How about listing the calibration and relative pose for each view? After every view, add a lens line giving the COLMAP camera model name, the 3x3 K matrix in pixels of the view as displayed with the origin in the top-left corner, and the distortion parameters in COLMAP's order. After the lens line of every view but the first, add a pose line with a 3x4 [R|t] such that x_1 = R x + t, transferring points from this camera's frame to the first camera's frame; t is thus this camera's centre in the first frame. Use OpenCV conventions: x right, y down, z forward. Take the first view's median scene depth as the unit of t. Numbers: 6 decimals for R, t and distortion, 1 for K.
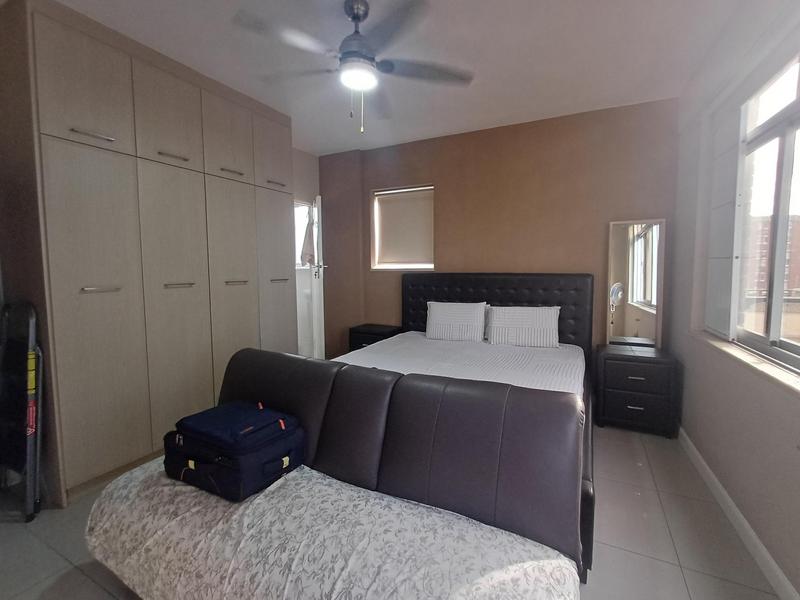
lens RADIAL K [[358.0, 0, 401.6], [0, 358.0, 299.8], [0, 0, 1]] dist [0.000776, -0.005460]
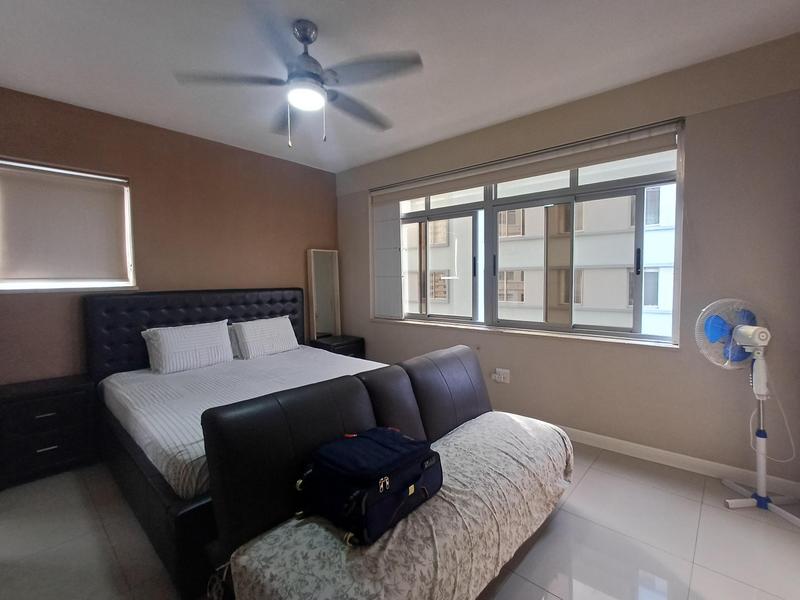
lens RADIAL K [[358.0, 0, 403.9], [0, 358.0, 301.2], [0, 0, 1]] dist [0.000776, -0.005460]
pose [[0.272017, -0.057925, 0.960547, -1.075126], [0.095885, 0.994851, 0.032840, -0.055730], [-0.957503, 0.083169, 0.276171, 0.514862]]
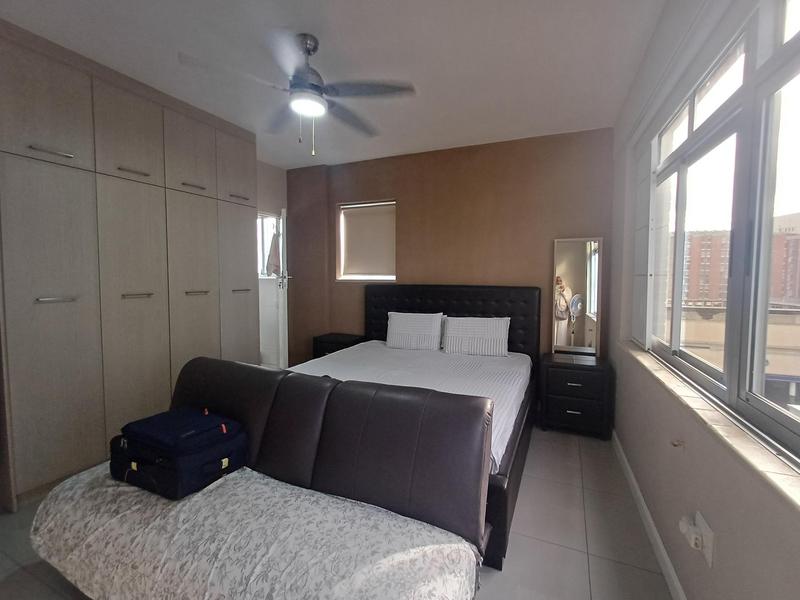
lens RADIAL K [[358.0, 0, 398.9], [0, 358.0, 301.5], [0, 0, 1]] dist [0.000776, -0.005460]
pose [[0.998926, 0.007152, 0.045787, 0.110990], [-0.006308, 0.999808, -0.018559, -0.012623], [-0.045911, 0.018250, 0.998779, -0.082792]]
